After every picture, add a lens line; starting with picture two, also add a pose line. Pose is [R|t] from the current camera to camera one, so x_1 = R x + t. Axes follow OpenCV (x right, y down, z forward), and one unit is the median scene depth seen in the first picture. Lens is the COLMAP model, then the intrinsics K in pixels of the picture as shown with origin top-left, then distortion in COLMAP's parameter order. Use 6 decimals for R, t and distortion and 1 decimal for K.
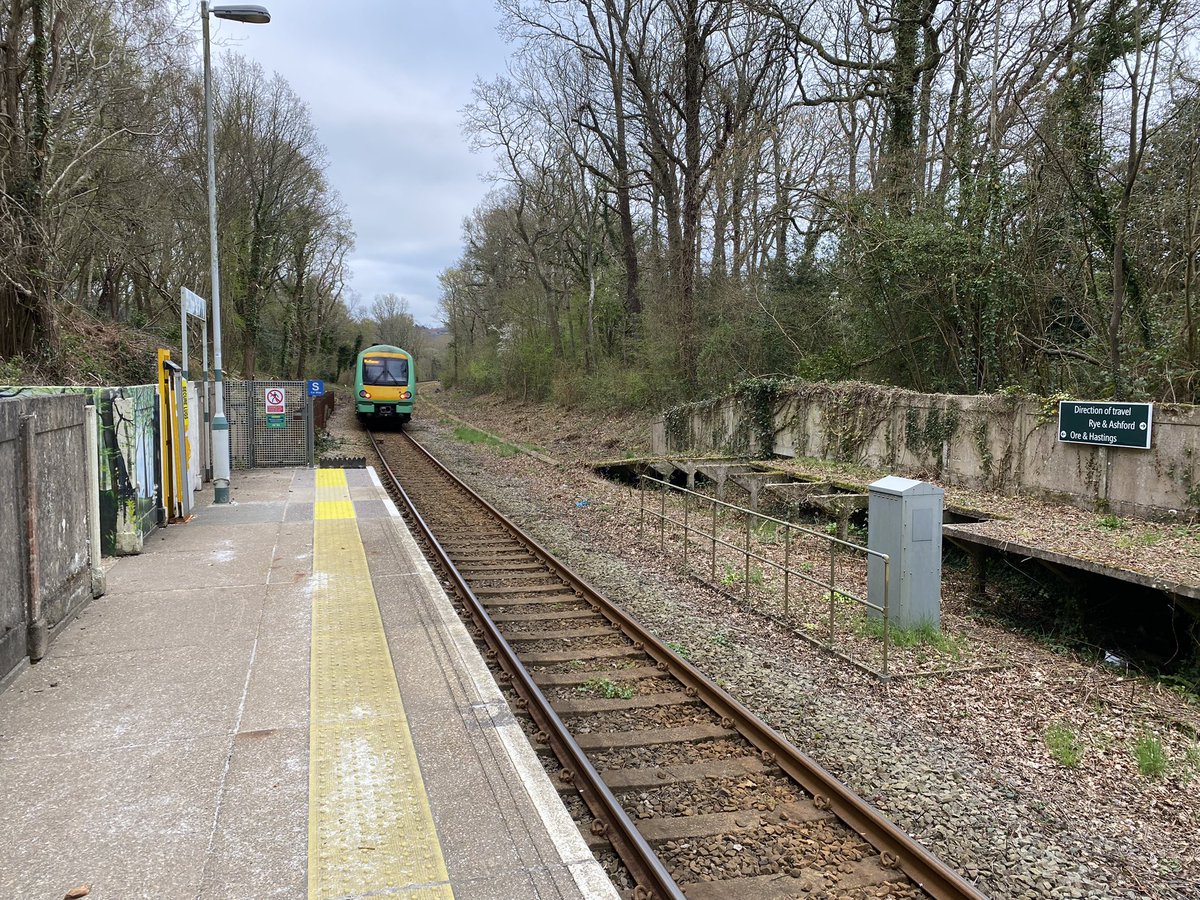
lens RADIAL K [[955.2, 0, 626.9], [0, 955.2, 447.2], [0, 0, 1]] dist [-0.026481, -0.001690]
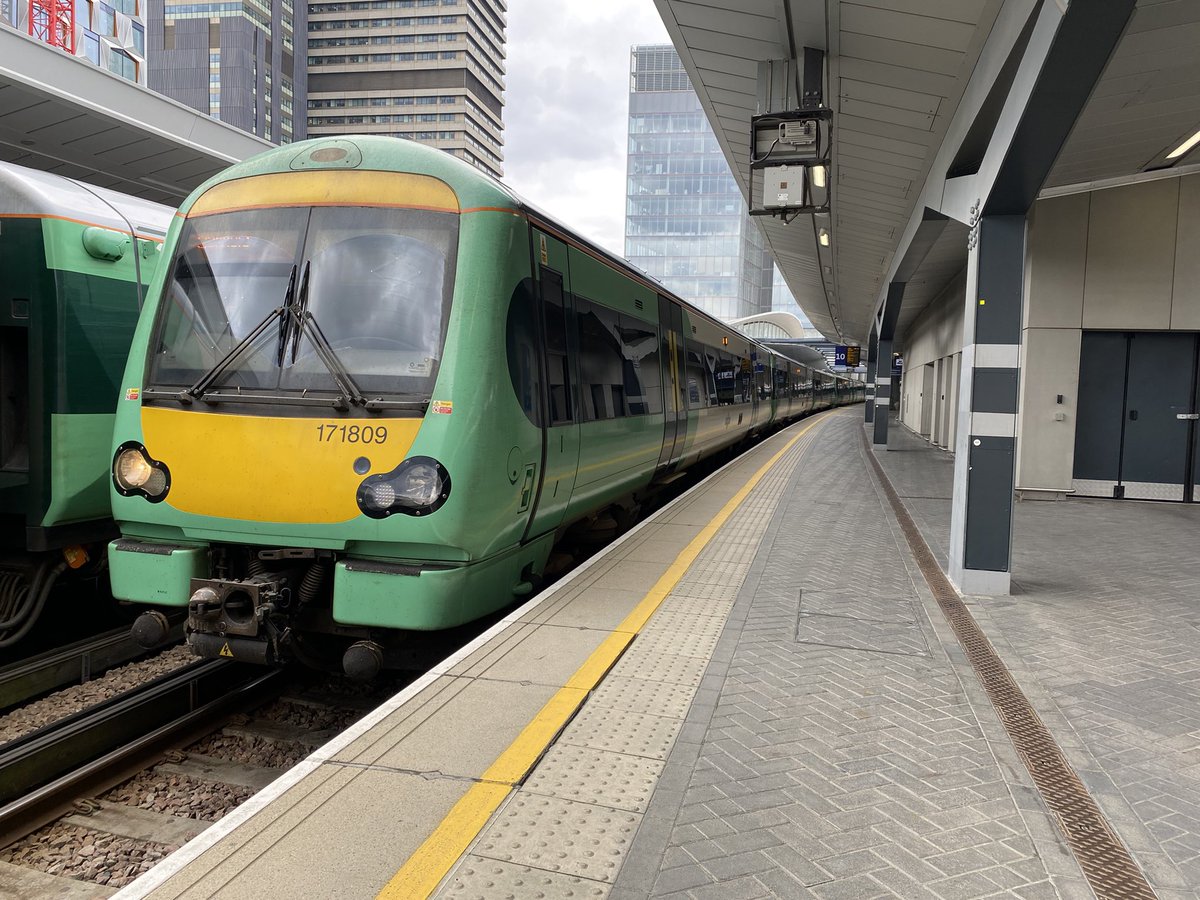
lens RADIAL K [[955.2, 0, 626.9], [0, 955.2, 447.2], [0, 0, 1]] dist [-0.026481, -0.001690]
pose [[0.853377, 0.032007, -0.520310, -0.141978], [-0.041900, 0.999095, -0.007261, -0.060424], [0.519607, 0.027997, 0.853946, 0.909460]]
